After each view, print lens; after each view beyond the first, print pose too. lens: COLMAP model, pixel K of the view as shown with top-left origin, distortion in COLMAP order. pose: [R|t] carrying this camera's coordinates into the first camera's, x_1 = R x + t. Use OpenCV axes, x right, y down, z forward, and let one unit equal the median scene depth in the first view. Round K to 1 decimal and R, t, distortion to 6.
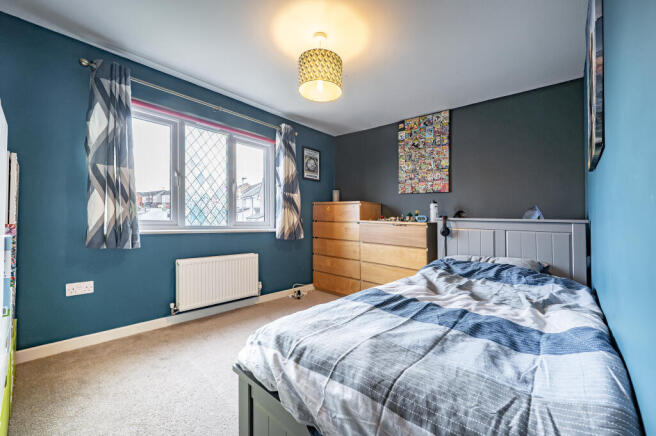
lens RADIAL K [[262.9, 0, 329.6], [0, 262.9, 231.4], [0, 0, 1]] dist [0.000626, 0.000034]
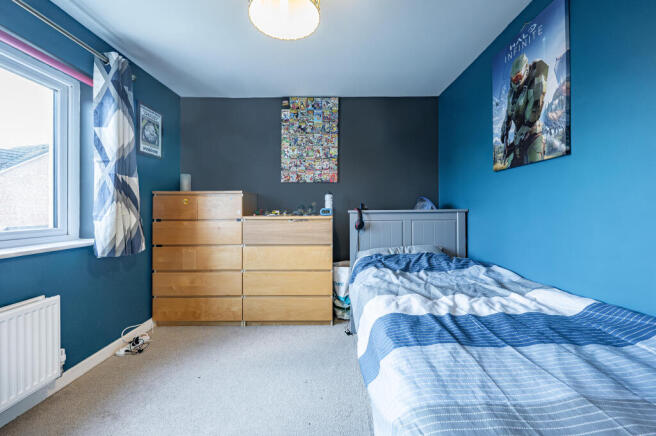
lens RADIAL K [[275.9, 0, 330.1], [0, 275.9, 211.9], [0, 0, 1]] dist [0.000660, 0.000345]
pose [[0.746464, -0.040597, 0.664186, -0.227533], [0.060763, 0.998126, -0.007283, -0.035434], [-0.662646, 0.045795, 0.747532, 0.258844]]
